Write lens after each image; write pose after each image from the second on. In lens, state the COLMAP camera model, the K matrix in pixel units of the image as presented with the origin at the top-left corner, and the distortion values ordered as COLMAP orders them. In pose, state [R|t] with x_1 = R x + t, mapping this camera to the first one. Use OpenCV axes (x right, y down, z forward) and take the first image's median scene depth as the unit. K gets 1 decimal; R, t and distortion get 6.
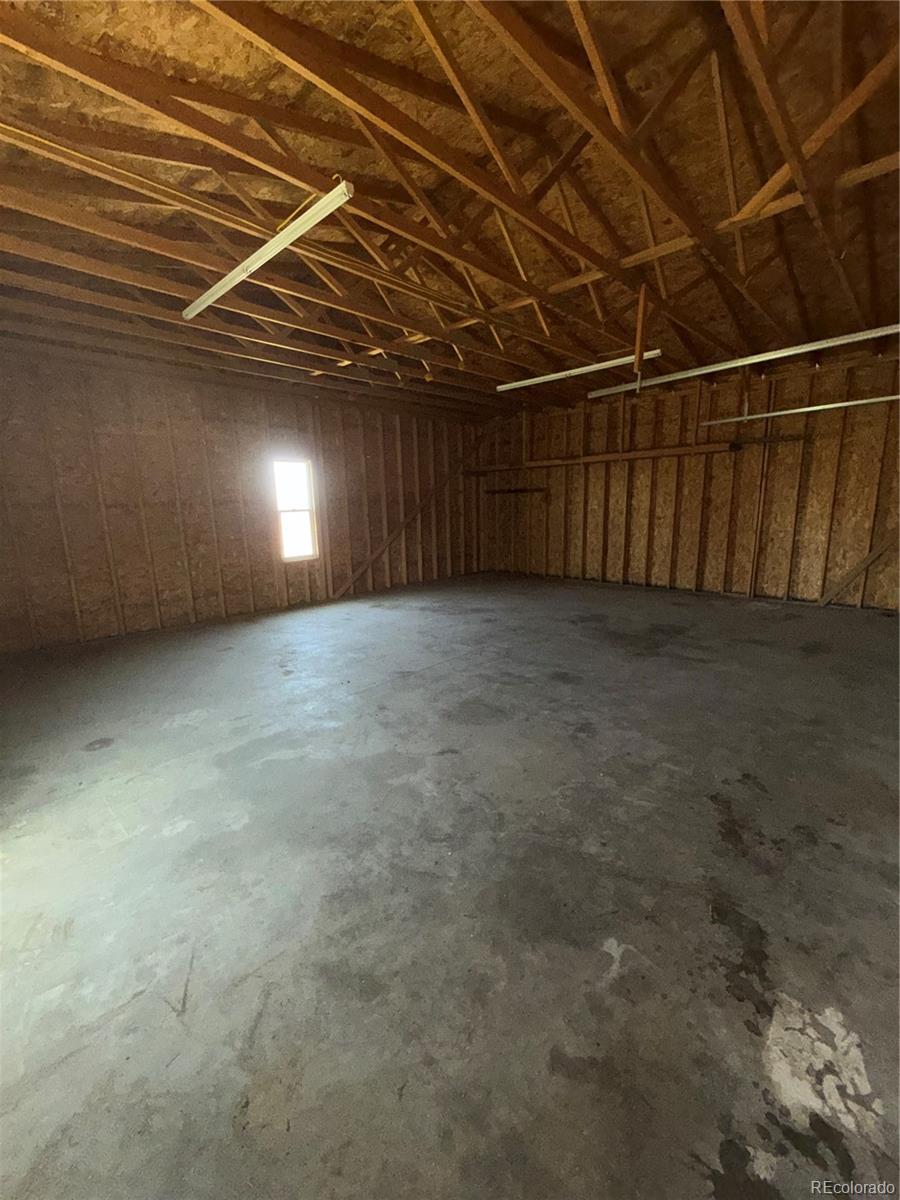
lens RADIAL K [[481.6, 0, 450.0], [0, 481.6, 600.0], [0, 0, 1]] dist [0.000849, 0.000007]
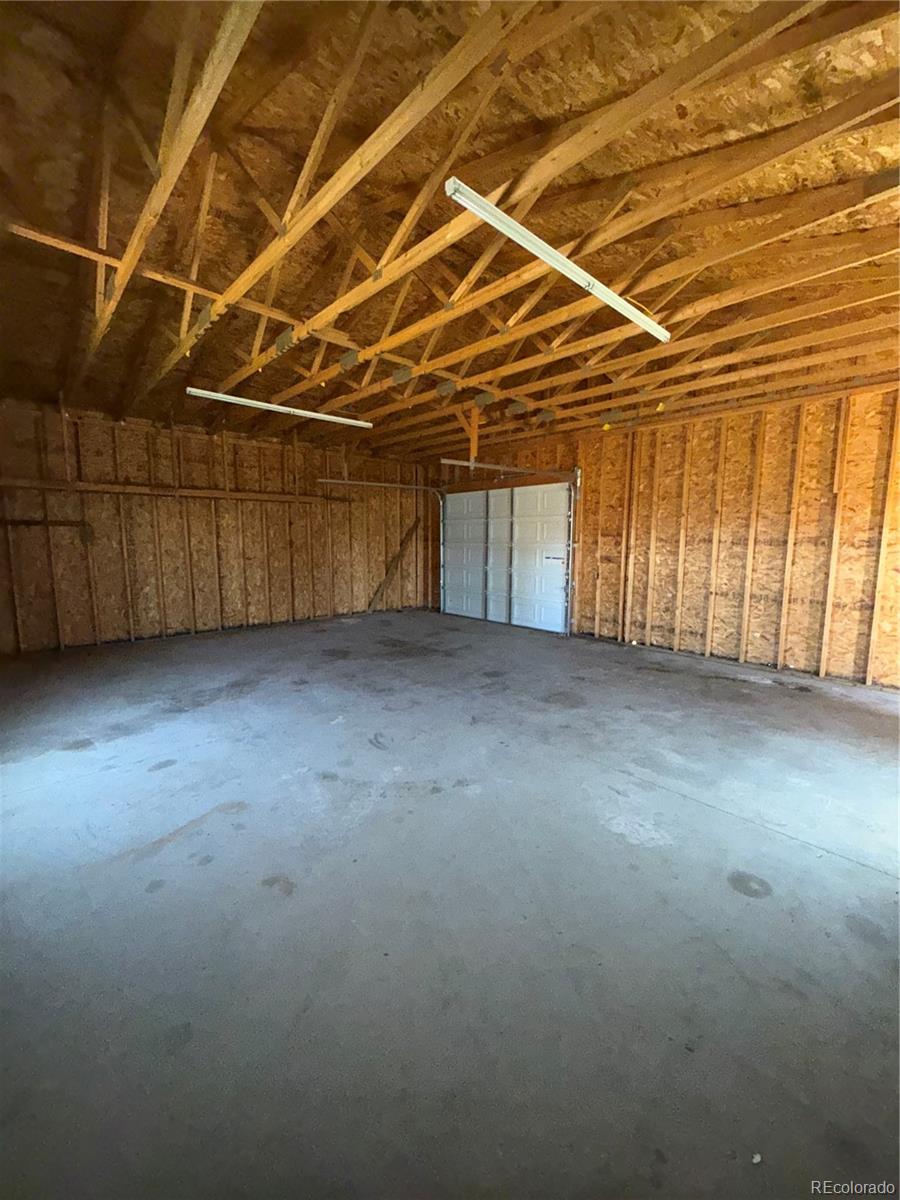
lens RADIAL K [[481.6, 0, 450.0], [0, 481.6, 600.0], [0, 0, 1]] dist [0.000849, 0.000007]
pose [[0.050830, -0.103538, 0.993326, -1.360625], [0.191302, 0.977204, 0.092068, -0.233939], [-0.980214, 0.185345, 0.069478, 1.269595]]
